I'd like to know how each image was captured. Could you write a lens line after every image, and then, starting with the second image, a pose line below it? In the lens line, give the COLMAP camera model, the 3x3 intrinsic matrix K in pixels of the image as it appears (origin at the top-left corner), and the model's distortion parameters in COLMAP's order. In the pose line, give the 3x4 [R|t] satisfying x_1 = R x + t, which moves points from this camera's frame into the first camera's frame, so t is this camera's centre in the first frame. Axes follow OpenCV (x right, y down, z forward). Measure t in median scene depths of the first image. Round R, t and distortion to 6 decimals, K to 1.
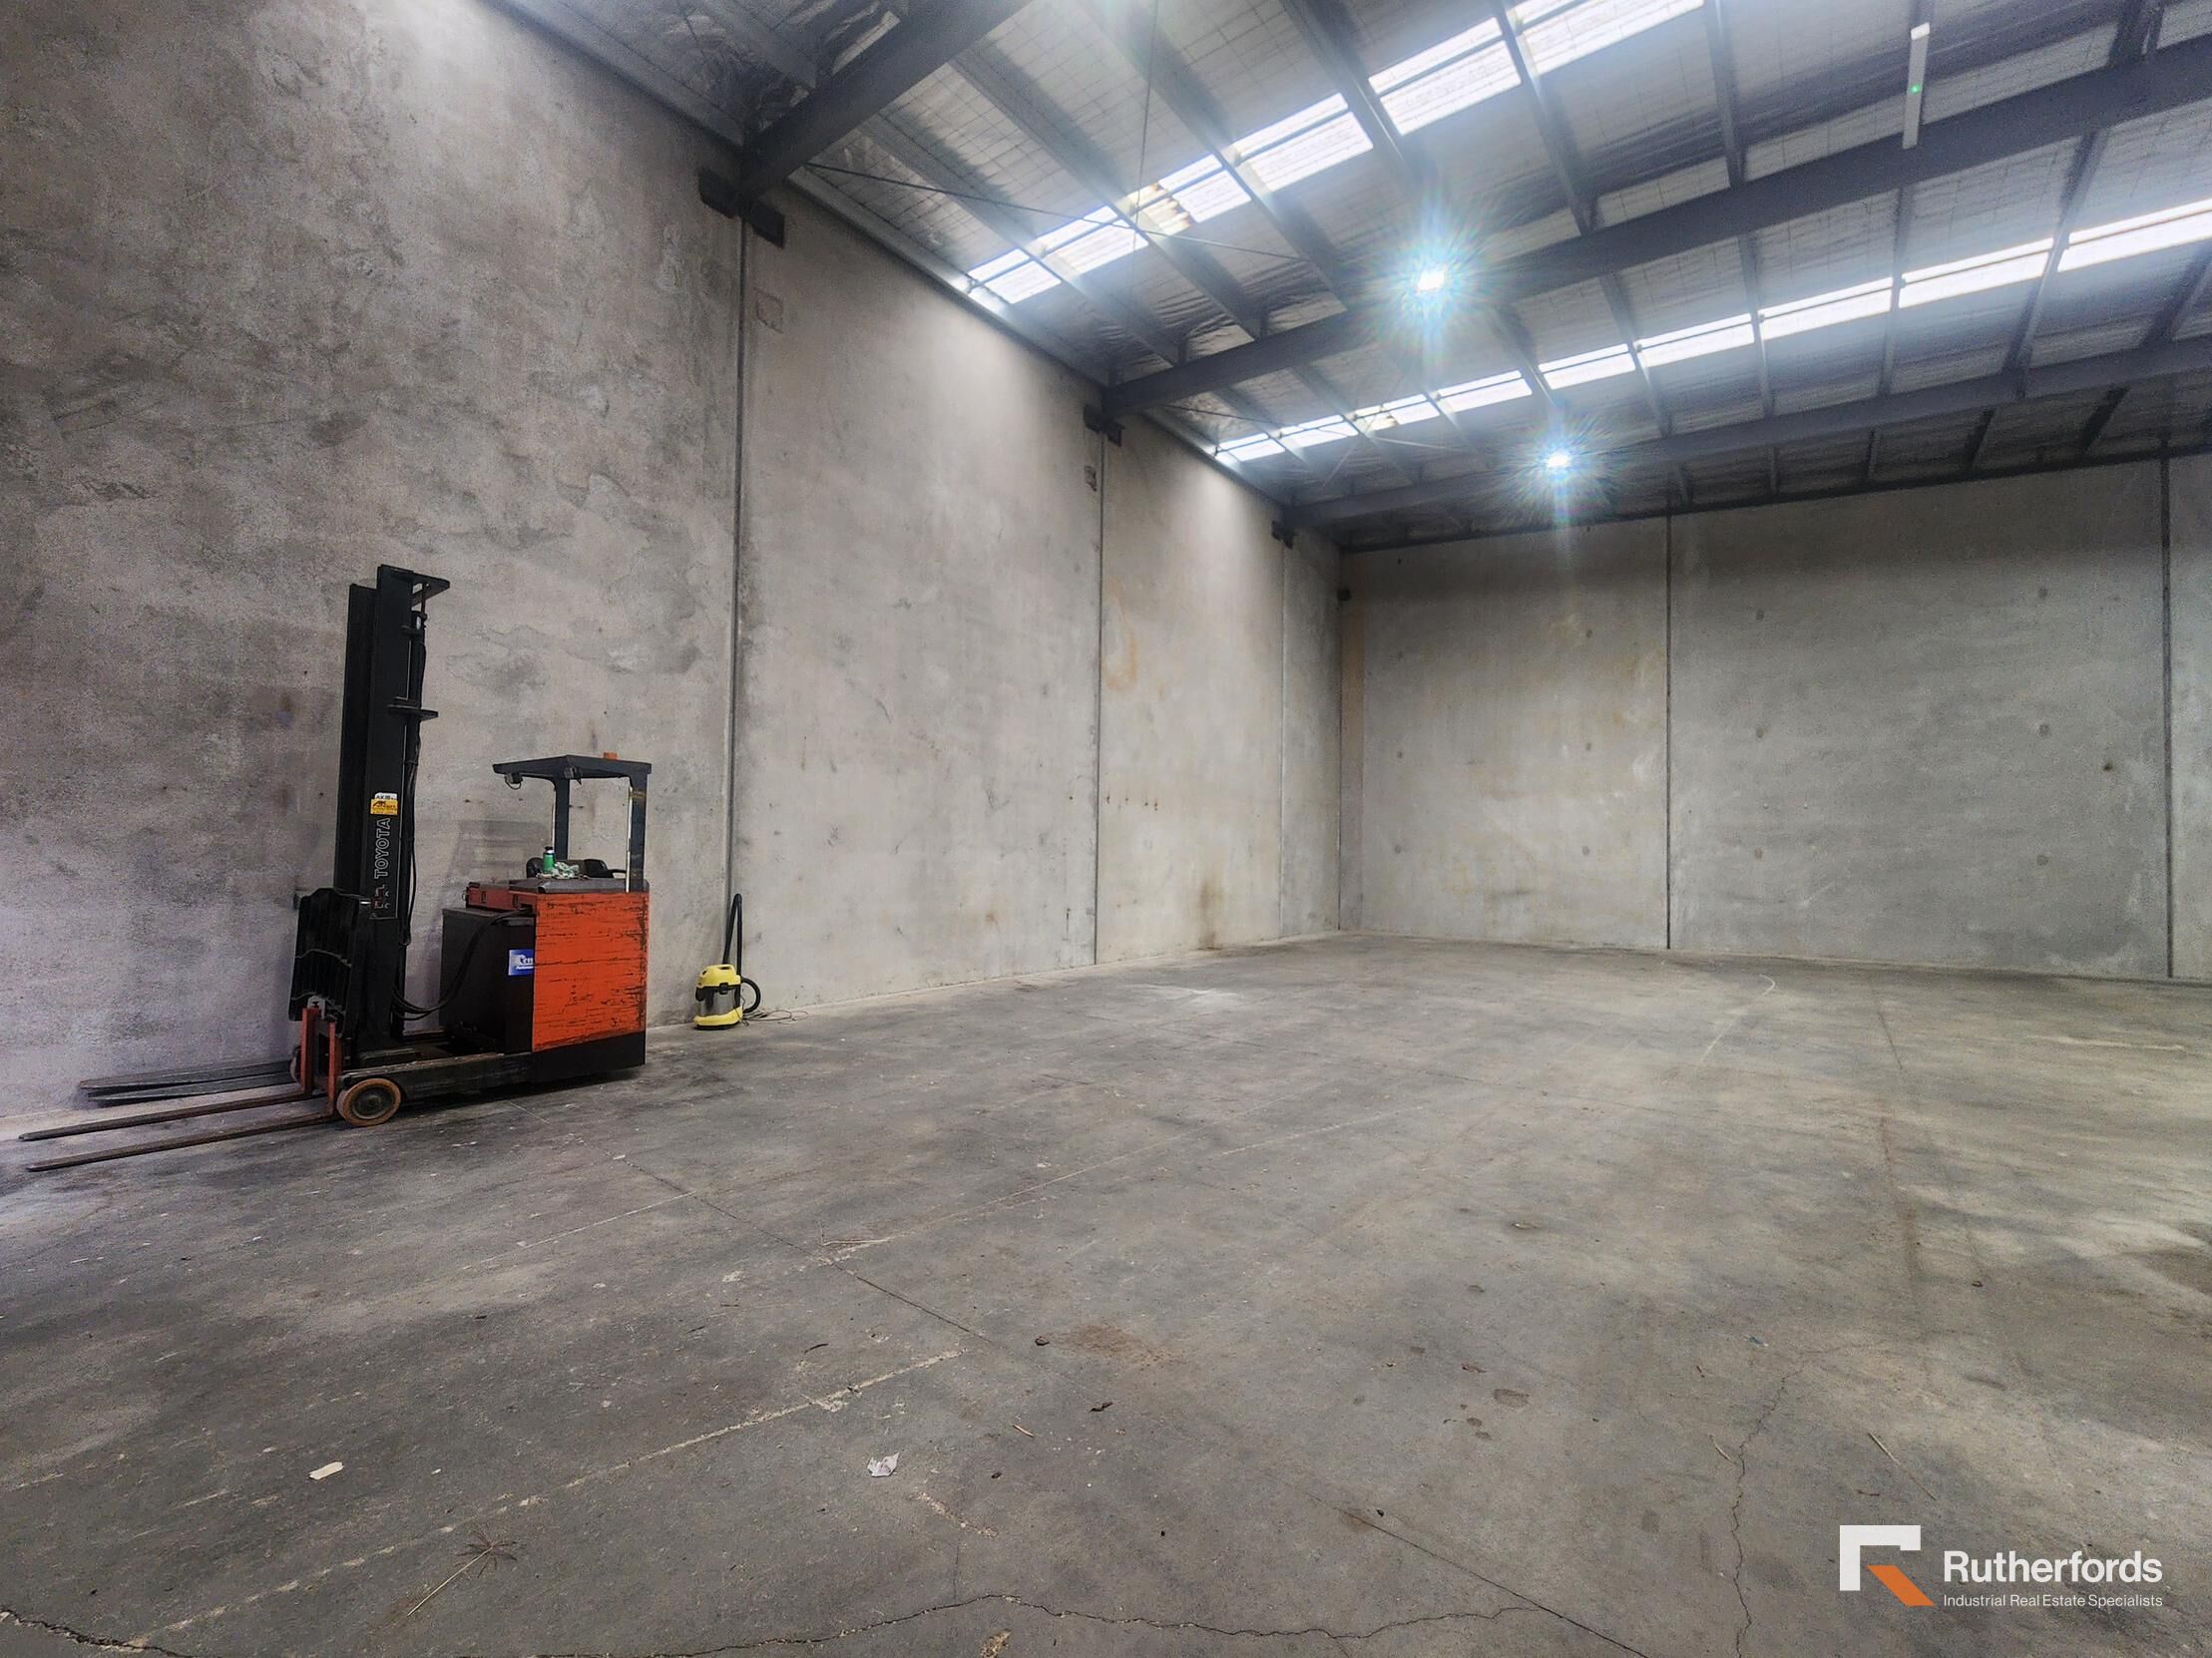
lens RADIAL K [[901.9, 0, 1106.7], [0, 901.9, 829.0], [0, 0, 1]] dist [-0.003294, 0.000395]
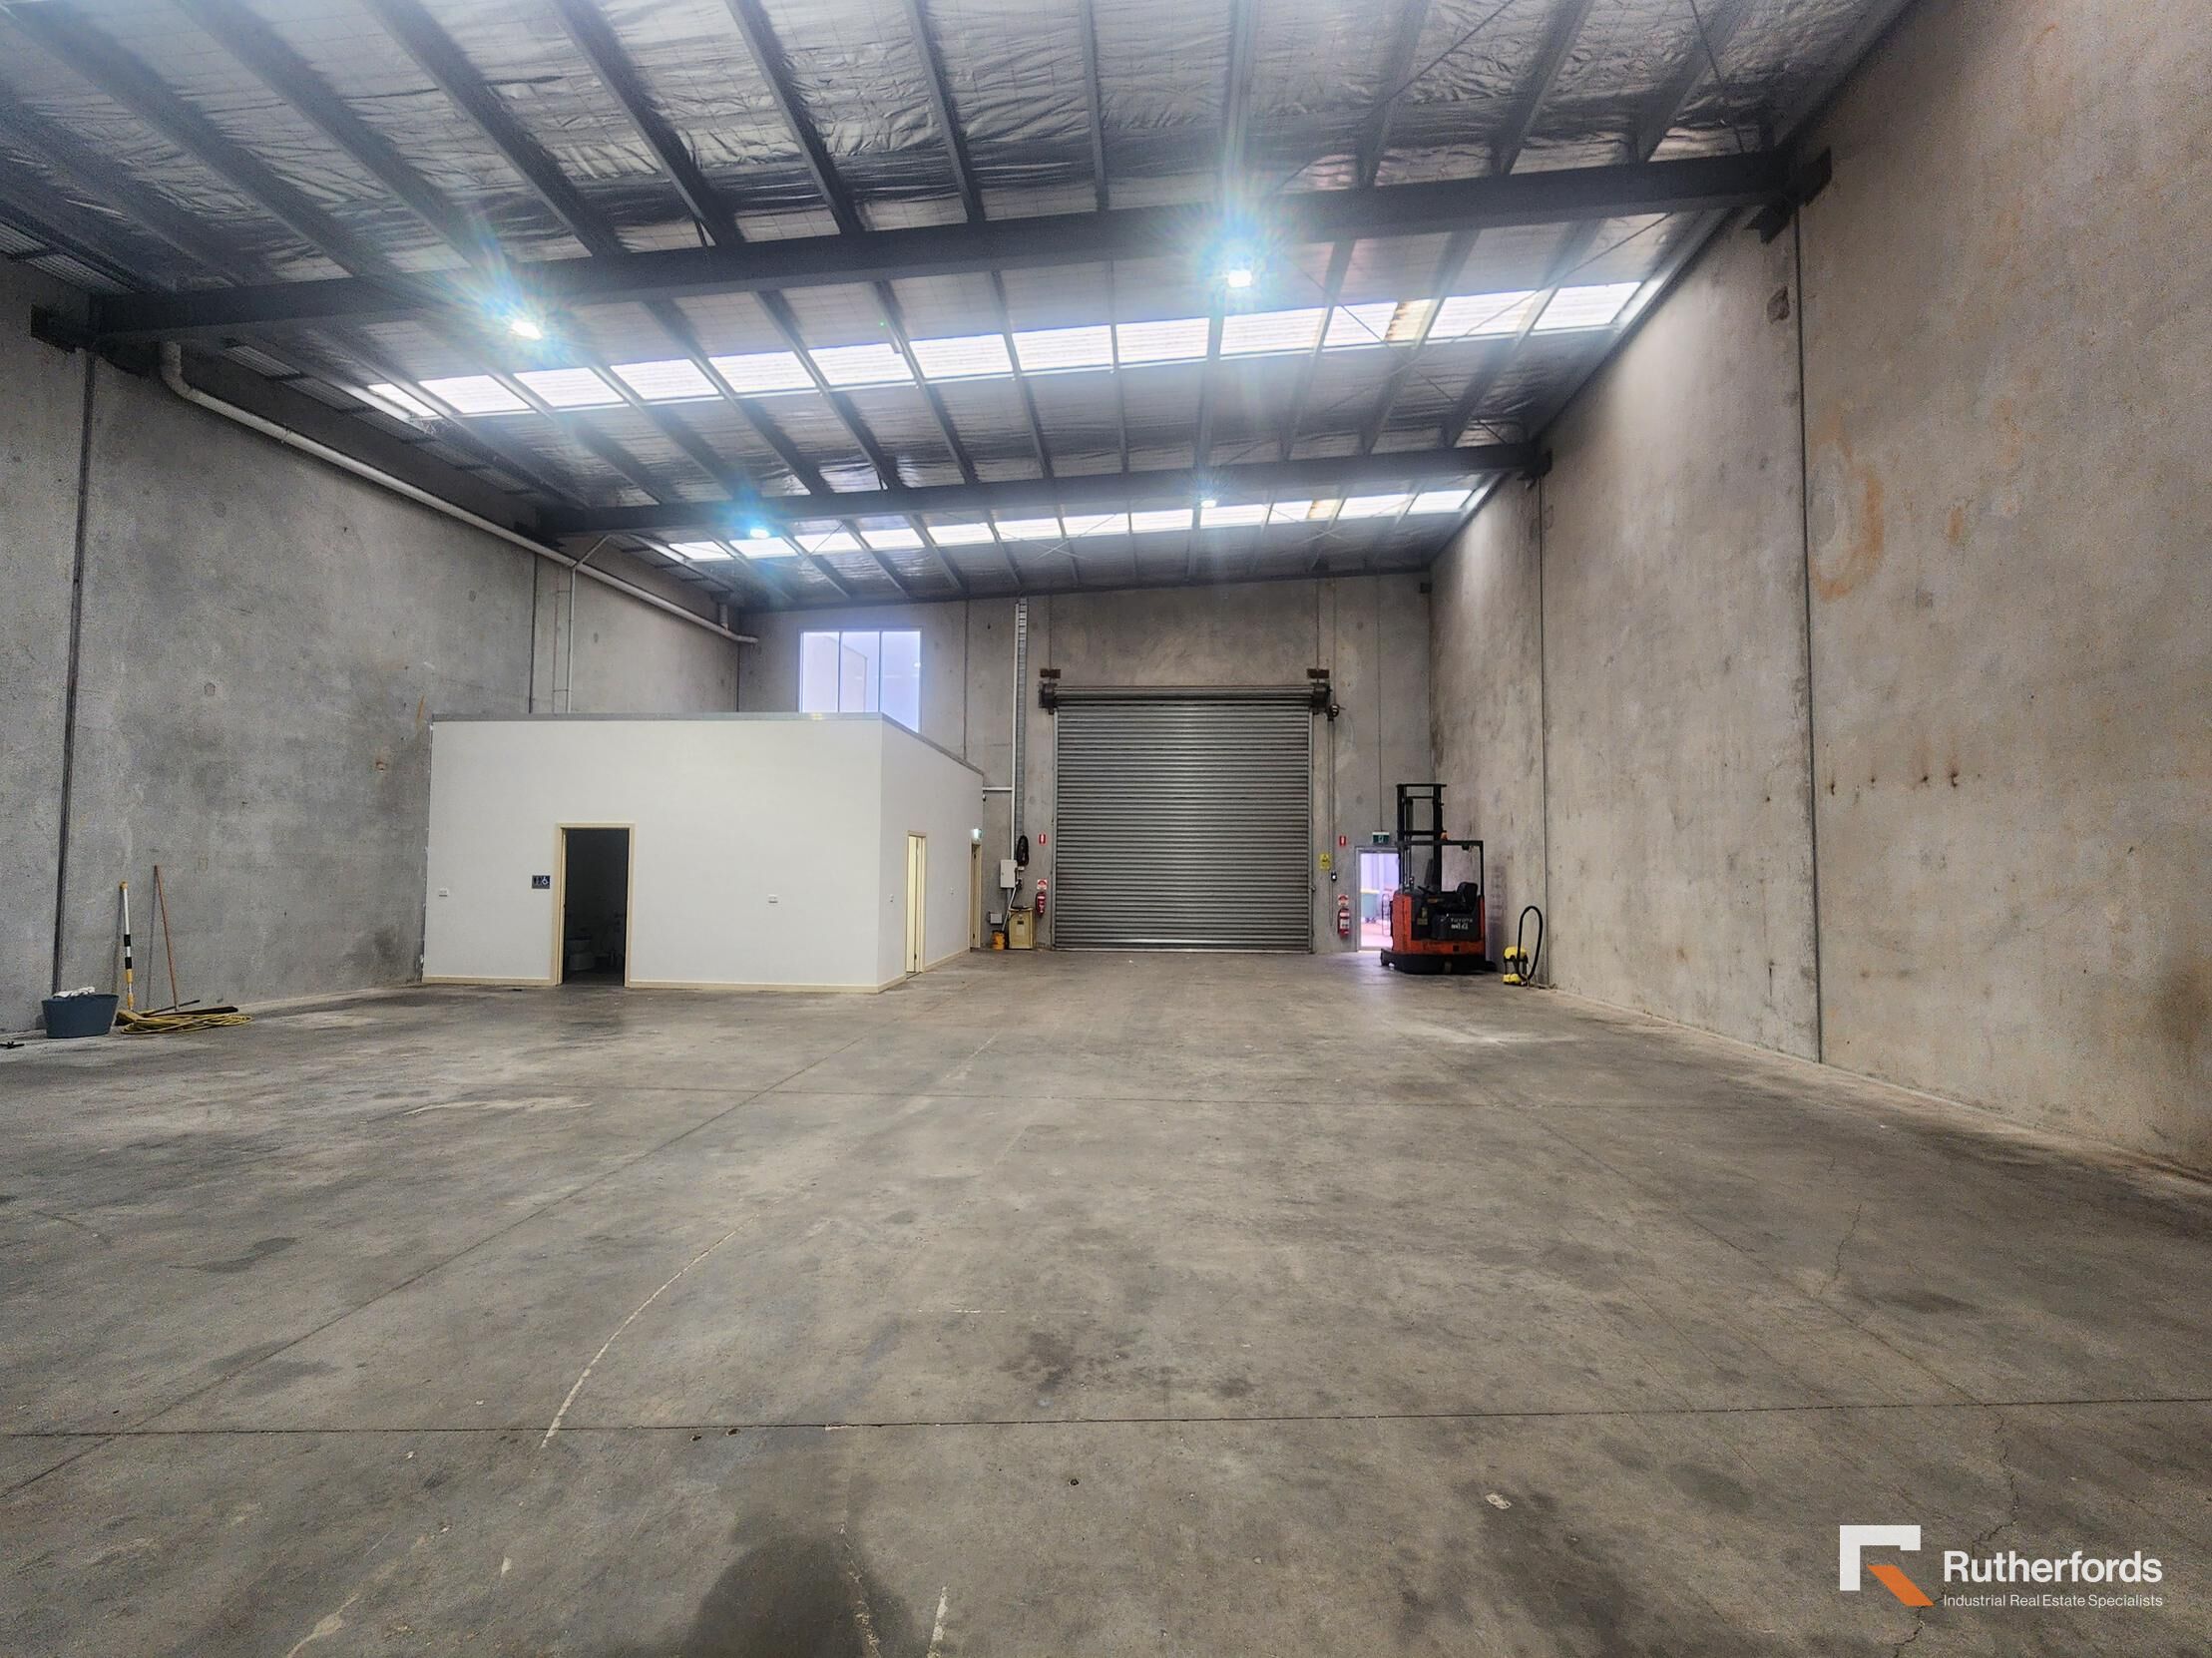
lens RADIAL K [[901.9, 0, 1099.3], [0, 901.9, 832.9], [0, 0, 1]] dist [-0.003294, 0.000395]
pose [[-0.823993, -0.048112, -0.564553, 0.740965], [-0.007268, 0.997204, -0.074374, 0.044350], [0.566553, -0.057180, -0.822039, 1.235276]]
